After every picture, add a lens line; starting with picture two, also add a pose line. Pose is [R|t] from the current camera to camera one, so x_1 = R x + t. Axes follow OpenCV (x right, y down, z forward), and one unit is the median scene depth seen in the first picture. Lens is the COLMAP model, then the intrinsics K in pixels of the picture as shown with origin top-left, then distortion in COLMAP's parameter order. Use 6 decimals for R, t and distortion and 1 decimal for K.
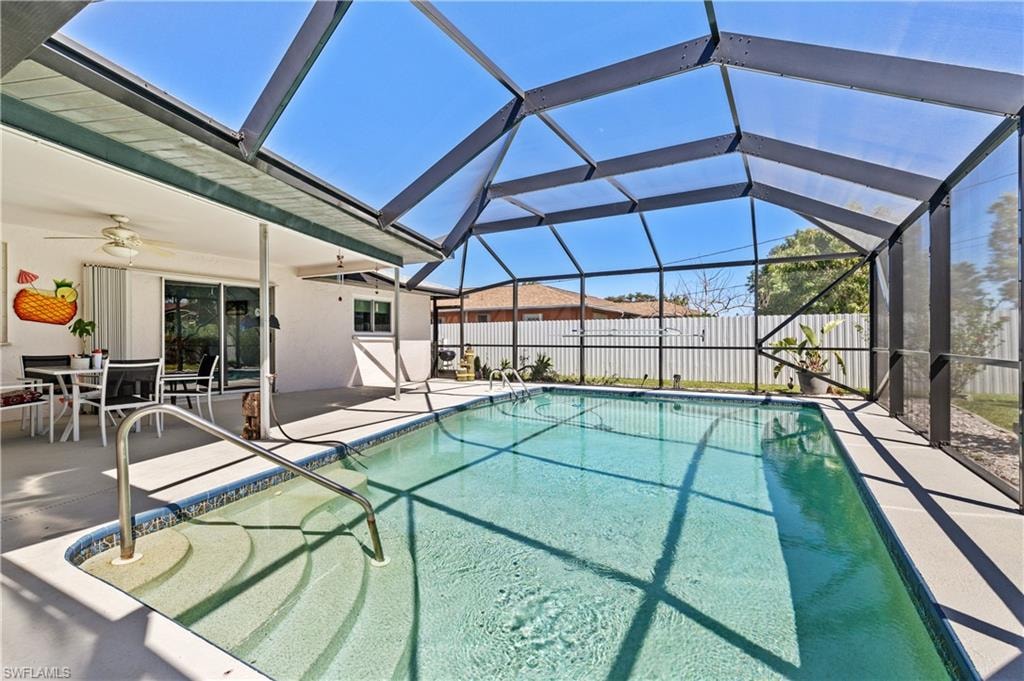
lens RADIAL K [[470.4, 0, 512.0], [0, 470.4, 340.5], [0, 0, 1]] dist [-0.001182, -0.000167]
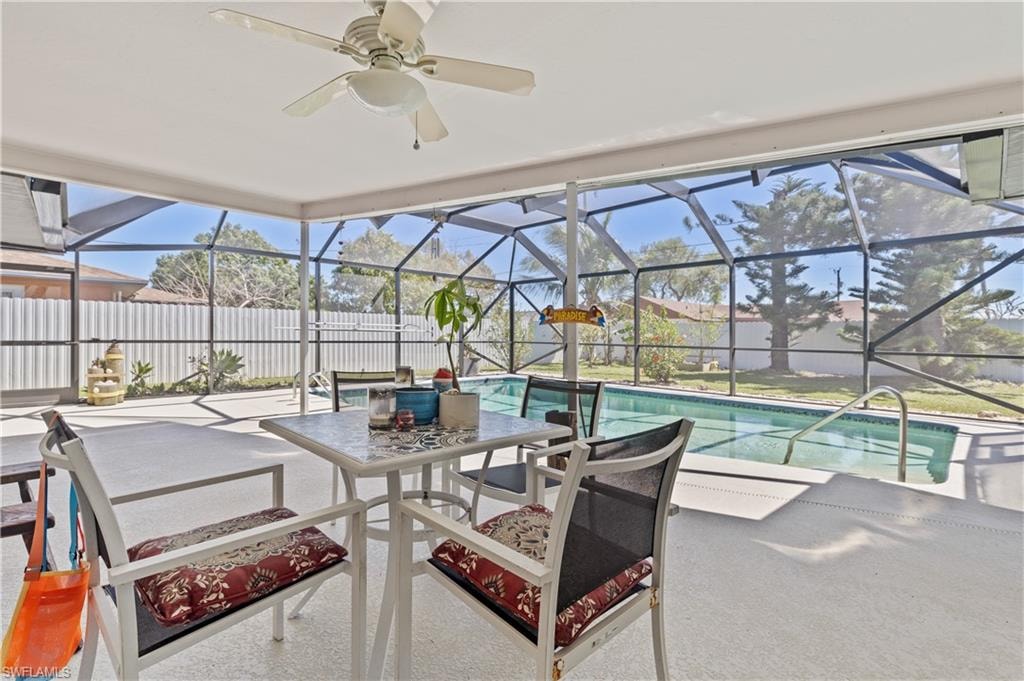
lens RADIAL K [[470.4, 0, 512.0], [0, 470.4, 340.5], [0, 0, 1]] dist [-0.001182, -0.000167]
pose [[0.248421, -0.006741, 0.968629, -0.611154], [-0.010510, 0.999898, 0.009654, -0.001952], [-0.968595, -0.012579, 0.248325, 0.443077]]
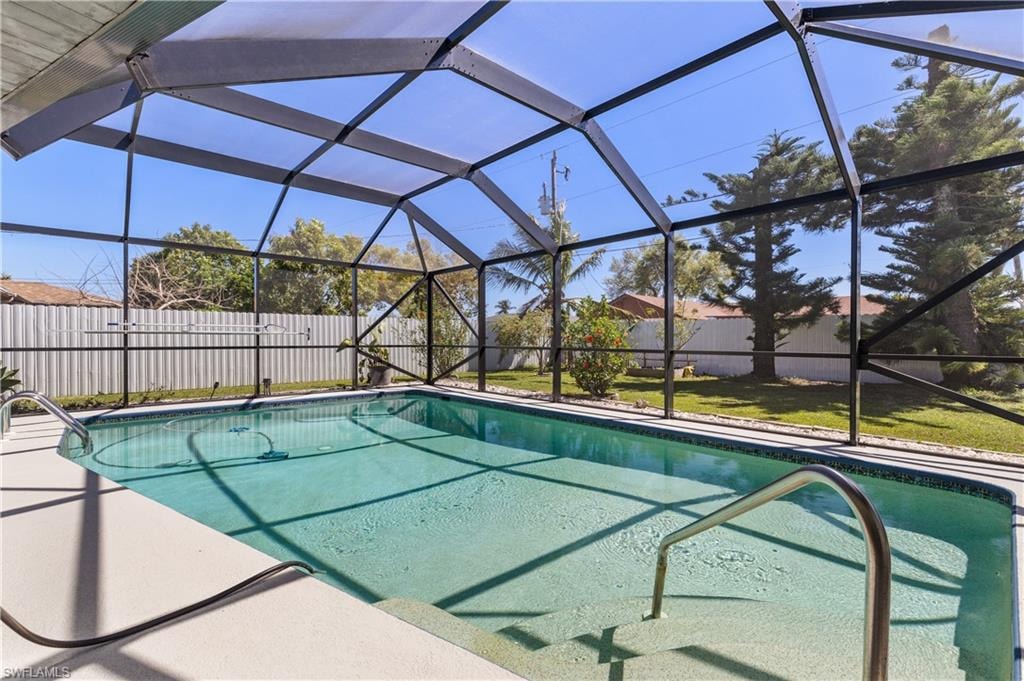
lens RADIAL K [[477.4, 0, 510.0], [0, 477.4, 353.9], [0, 0, 1]] dist [0.013413, 0.000029]
pose [[0.266589, -0.029208, 0.963368, -0.355251], [0.000676, 0.999546, 0.030118, 0.000348], [-0.963810, -0.007378, 0.266487, 0.310566]]
